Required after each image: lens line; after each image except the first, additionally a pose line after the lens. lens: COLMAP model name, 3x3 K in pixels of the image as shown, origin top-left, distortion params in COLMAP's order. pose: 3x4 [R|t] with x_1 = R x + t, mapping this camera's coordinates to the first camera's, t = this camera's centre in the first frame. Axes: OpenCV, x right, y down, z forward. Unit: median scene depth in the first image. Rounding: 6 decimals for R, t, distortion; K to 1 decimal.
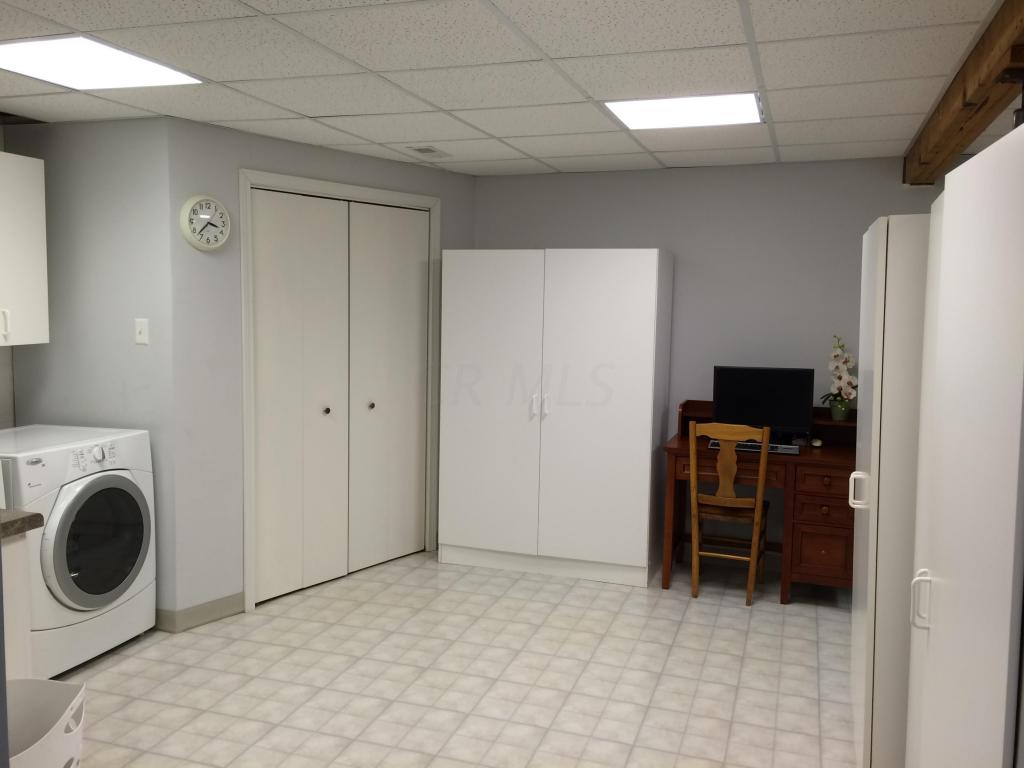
lens RADIAL K [[872.4, 0, 514.8], [0, 872.4, 386.1], [0, 0, 1]] dist [0.081495, -0.104164]
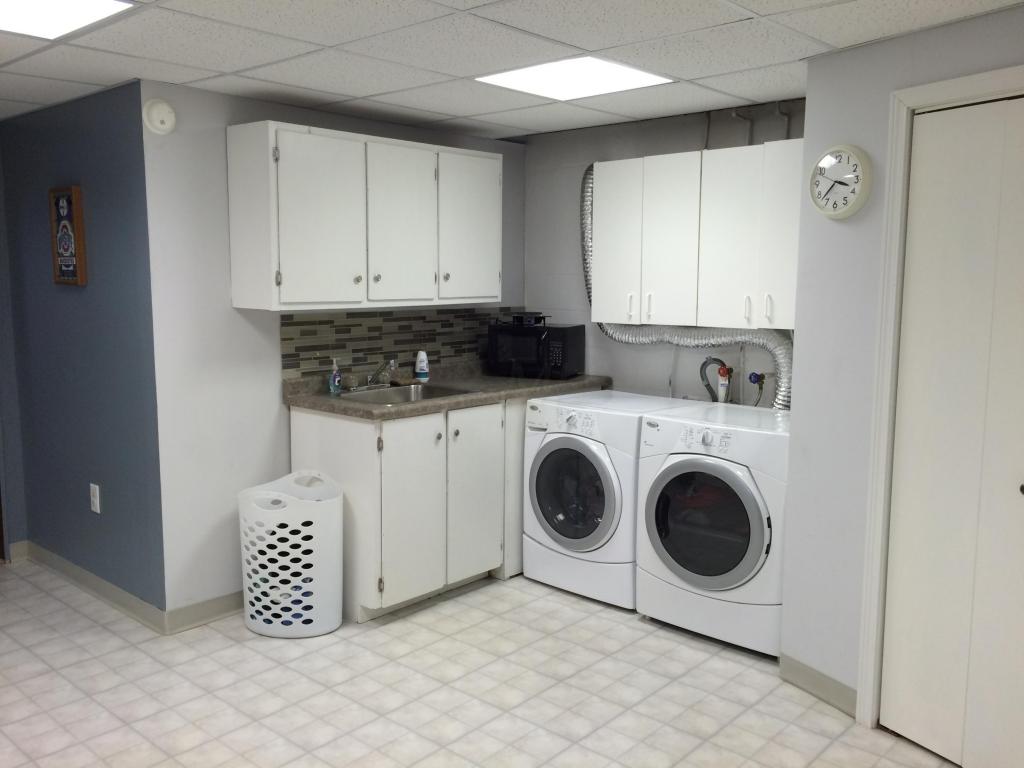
lens RADIAL K [[872.4, 0, 516.9], [0, 872.4, 376.7], [0, 0, 1]] dist [0.081495, -0.104164]
pose [[-0.371930, 0.126043, -0.919664, 0.462845], [-0.085307, 0.981905, 0.169073, -0.126511], [0.924333, 0.141338, -0.354447, 1.042645]]
